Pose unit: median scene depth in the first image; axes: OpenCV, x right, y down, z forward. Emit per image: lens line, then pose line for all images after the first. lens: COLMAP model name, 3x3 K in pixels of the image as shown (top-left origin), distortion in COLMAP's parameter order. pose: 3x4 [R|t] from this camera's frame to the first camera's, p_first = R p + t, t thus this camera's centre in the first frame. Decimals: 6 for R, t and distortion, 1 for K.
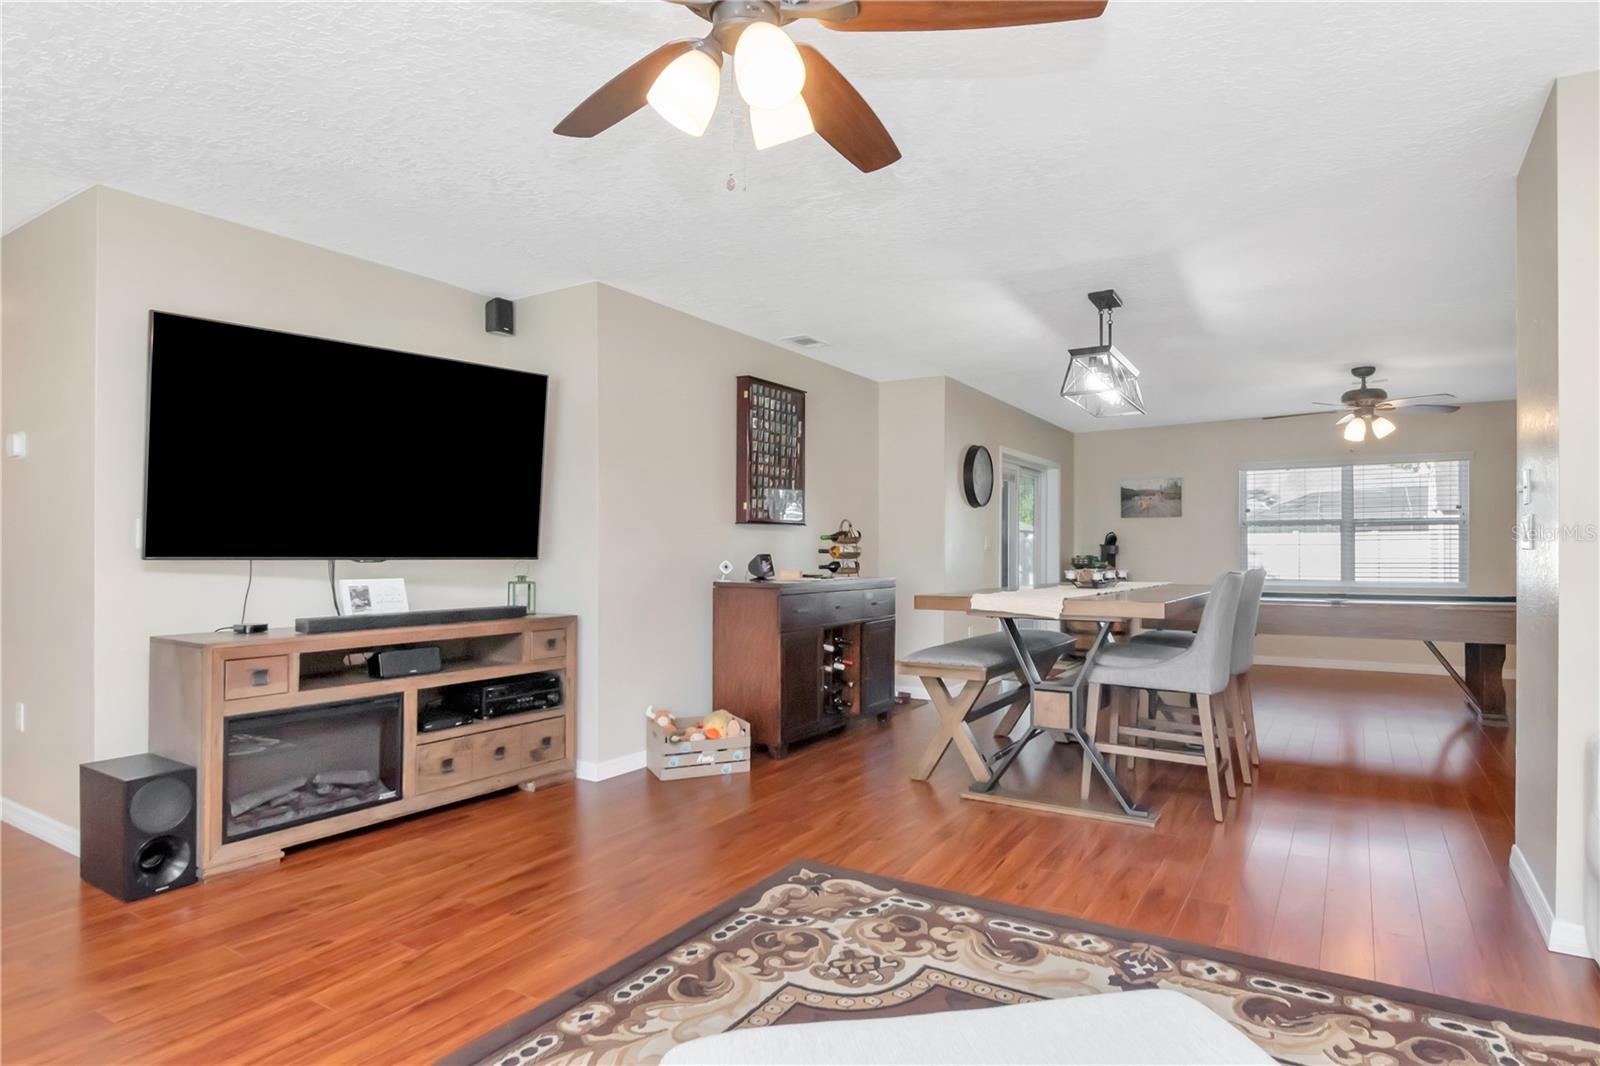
lens RADIAL K [[873.0, 0, 811.2], [0, 873.0, 545.1], [0, 0, 1]] dist [-0.002487, -0.008321]
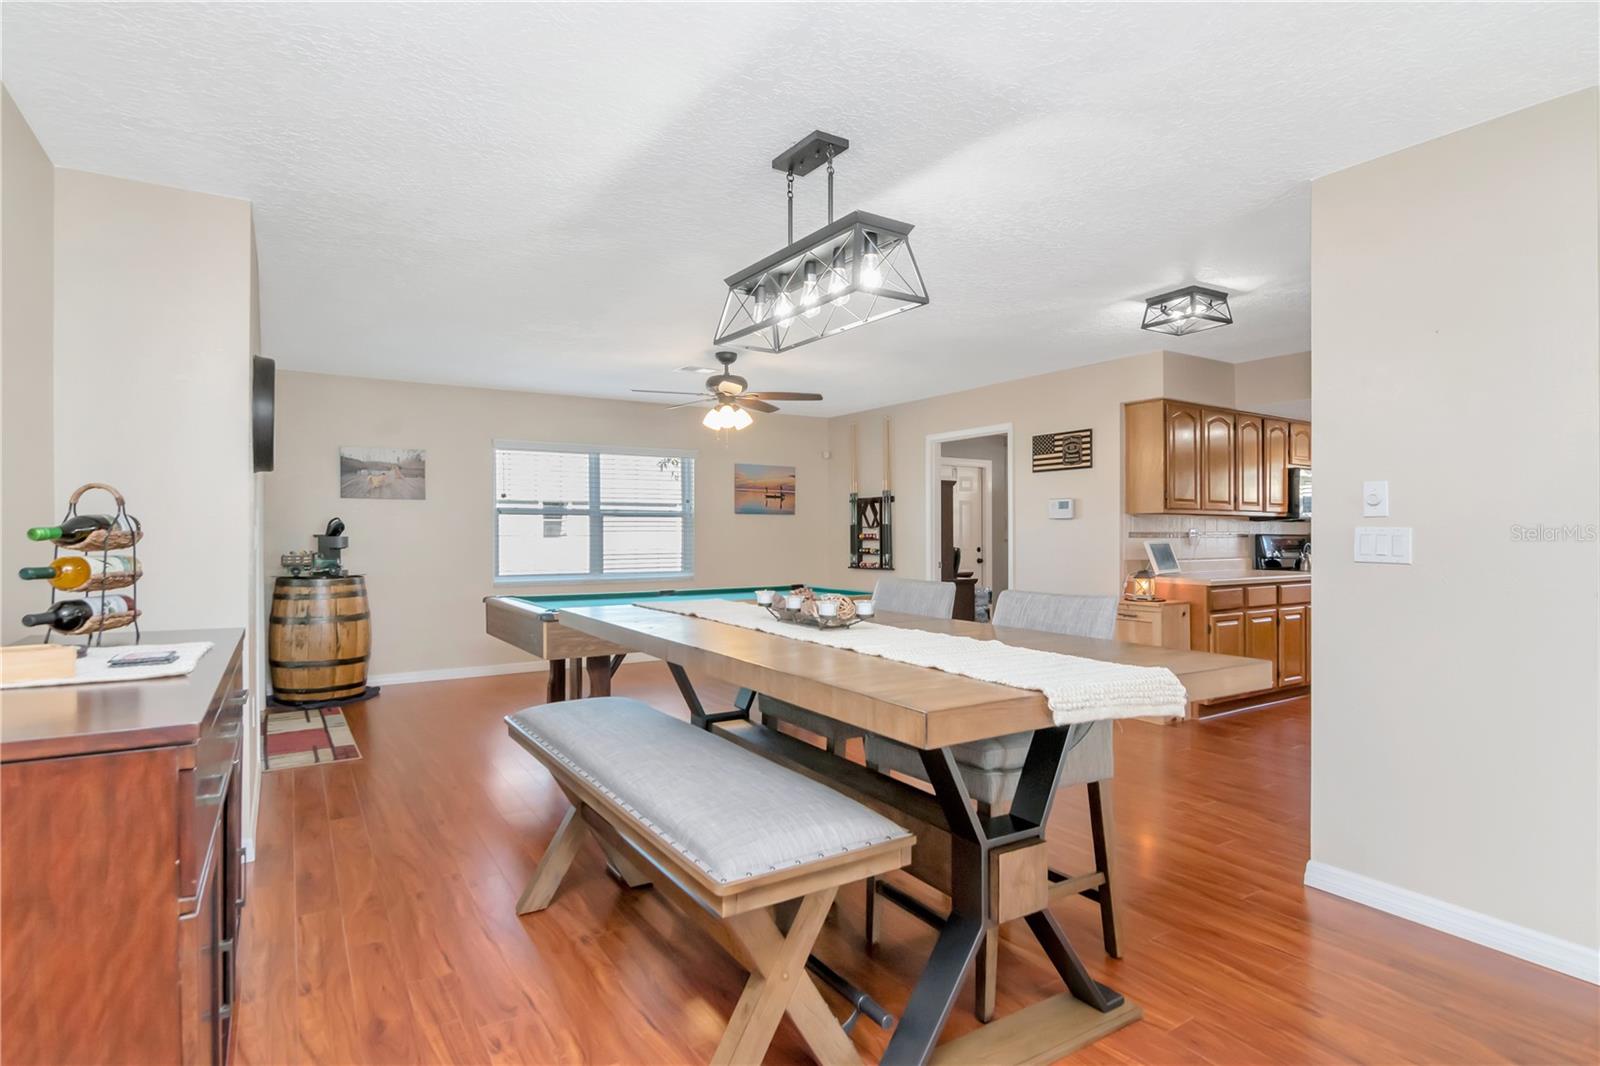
lens RADIAL K [[813.2, 0, 807.7], [0, 813.2, 543.2], [0, 0, 1]] dist [-0.001439, -0.000583]
pose [[0.429616, -0.010430, 0.902952, -0.191770], [-0.009368, 0.999828, 0.016006, -0.017370], [-0.902963, -0.015336, 0.429444, 0.790529]]
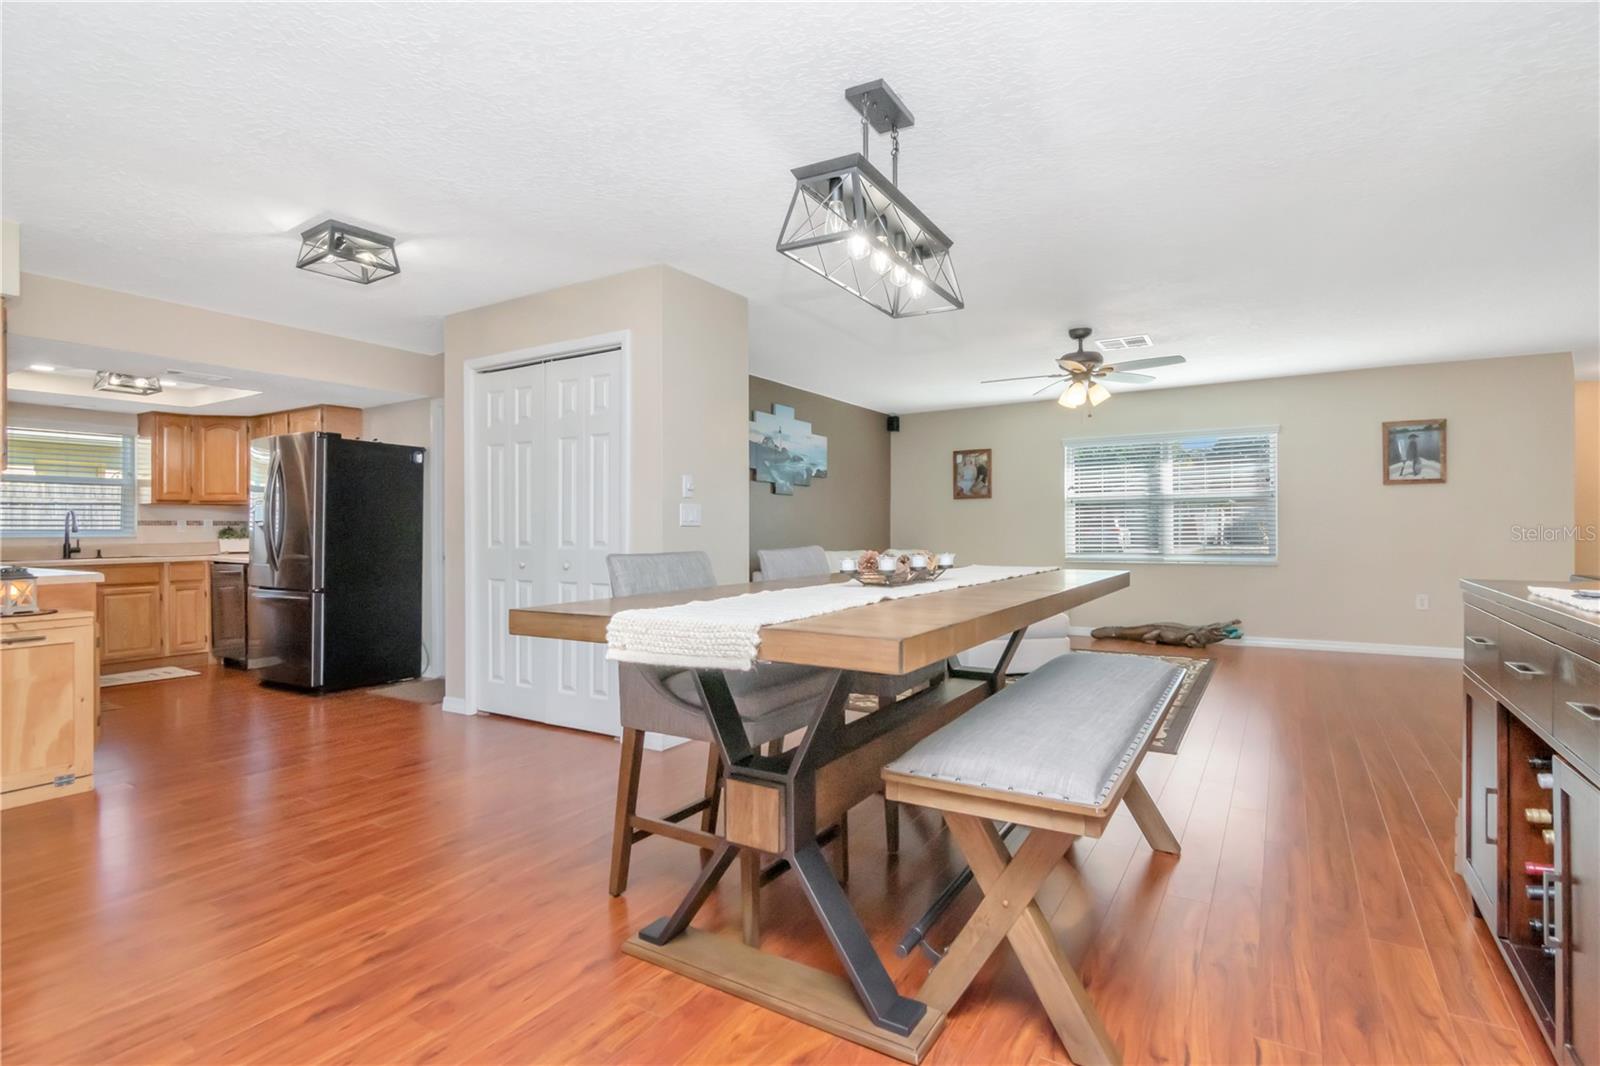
lens RADIAL K [[777.1, 0, 802.3], [0, 777.1, 528.1], [0, 0, 1]] dist [-0.002362, -0.006286]
pose [[-0.999970, 0.007638, 0.001056, 0.407624], [0.007629, 0.999942, -0.007623, 0.013272], [-0.001114, -0.007615, -0.999970, 1.609282]]
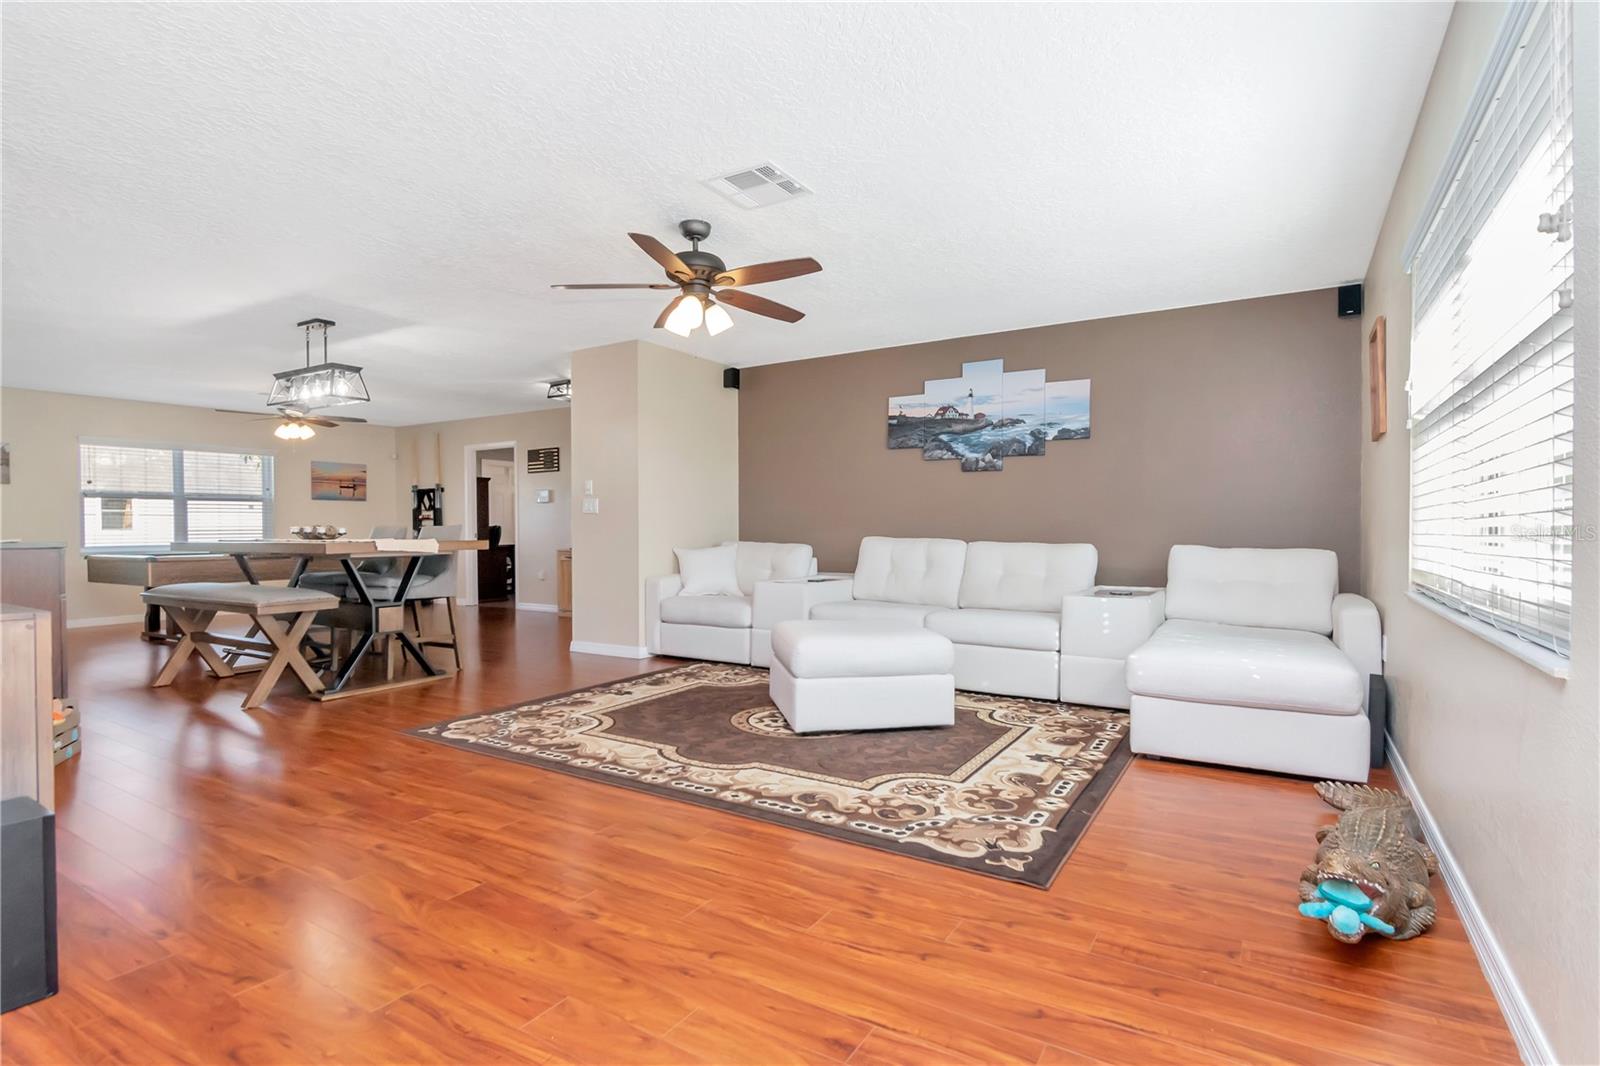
lens RADIAL K [[773.0, 0, 800.0], [0, 773.0, 533.0], [0, 0, 1]] dist [-0.000836, -0.000886]
pose [[0.004072, -0.005507, 0.999977, -0.888252], [-0.002743, 0.999981, 0.005518, 0.030054], [-0.999988, -0.002766, 0.004057, 0.267599]]
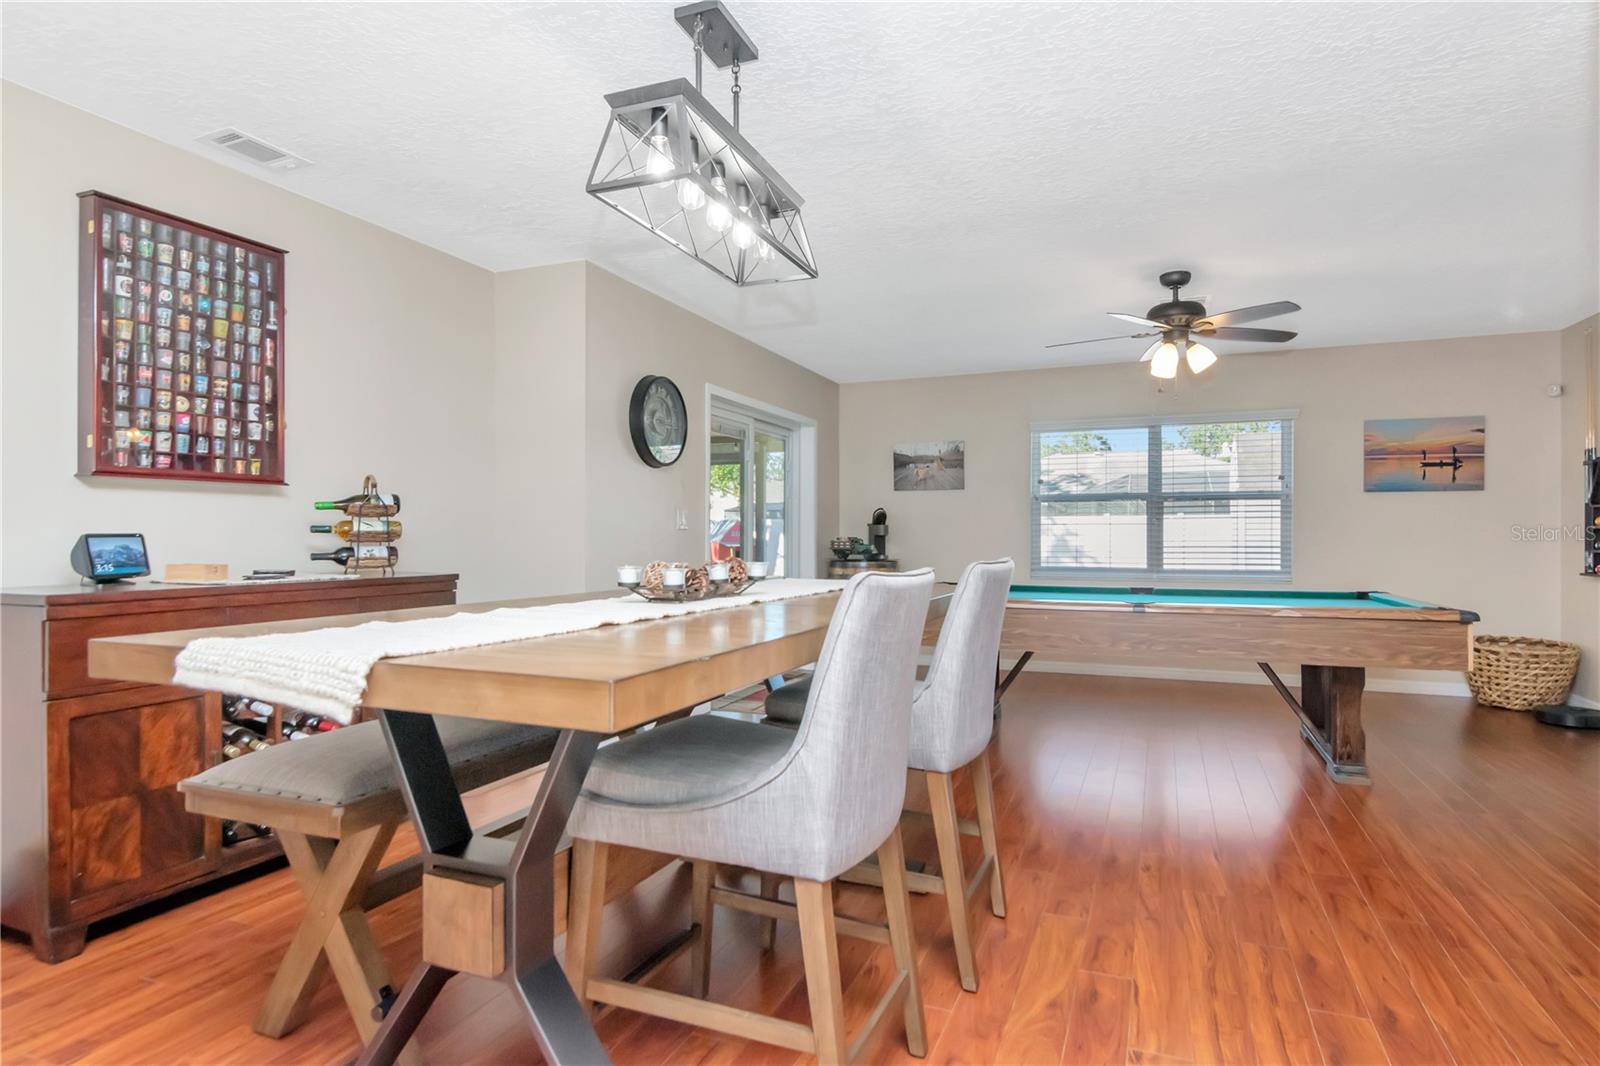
lens RADIAL K [[866.3, 0, 806.7], [0, 866.3, 529.1], [0, 0, 1]] dist [-0.002106, -0.001651]
pose [[0.985826, 0.001772, 0.167763, 0.315265], [-0.001987, 0.999997, 0.001117, 0.007418], [-0.167760, -0.001434, 0.985827, 0.508184]]
